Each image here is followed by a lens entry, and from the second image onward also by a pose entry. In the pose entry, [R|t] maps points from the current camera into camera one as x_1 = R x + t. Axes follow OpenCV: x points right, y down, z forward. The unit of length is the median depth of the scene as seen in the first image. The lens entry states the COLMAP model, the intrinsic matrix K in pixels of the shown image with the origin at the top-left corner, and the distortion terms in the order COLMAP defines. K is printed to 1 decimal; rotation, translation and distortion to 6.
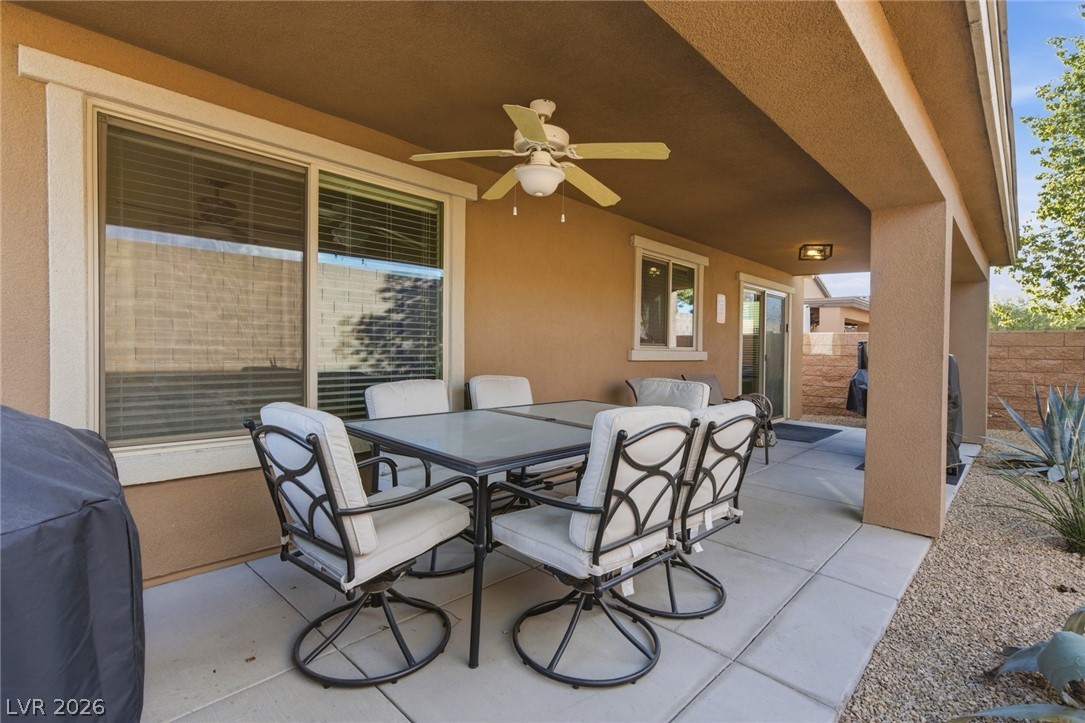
lens RADIAL K [[503.6, 0, 540.7], [0, 503.6, 355.5], [0, 0, 1]] dist [-0.003025, -0.000722]
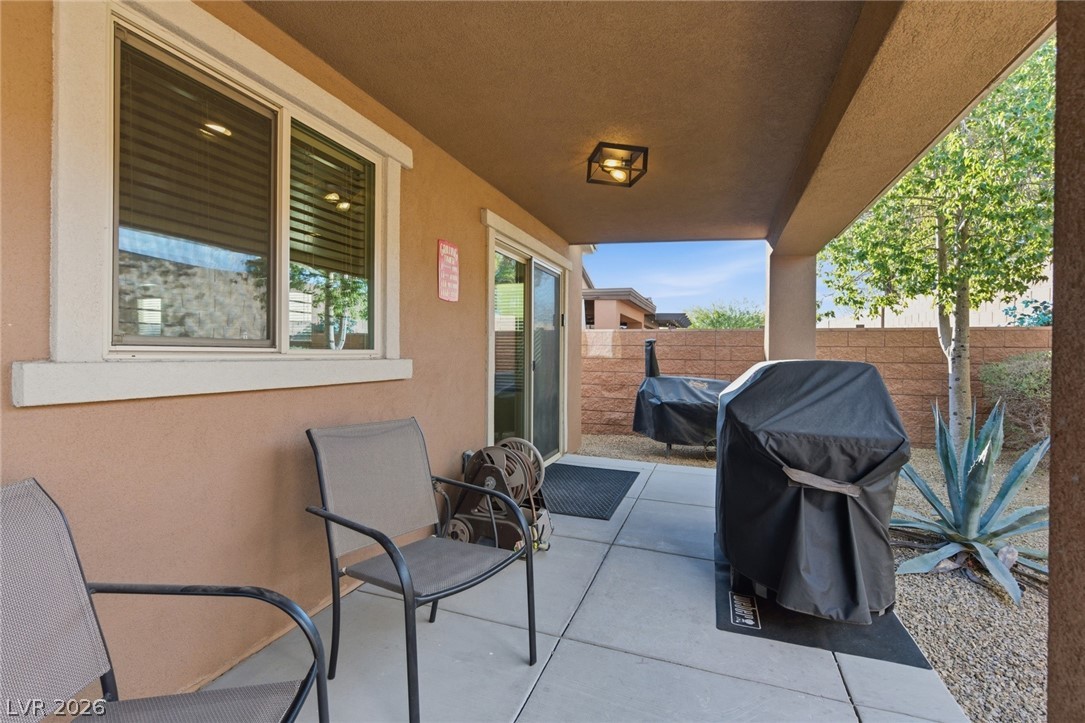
lens RADIAL K [[494.9, 0, 544.2], [0, 494.9, 349.2], [0, 0, 1]] dist [0.000715, -0.000091]
pose [[0.907901, -0.003022, 0.419173, 0.191442], [0.008846, 0.999889, -0.011951, -0.007906], [-0.419091, 0.014559, 0.907828, 0.415042]]
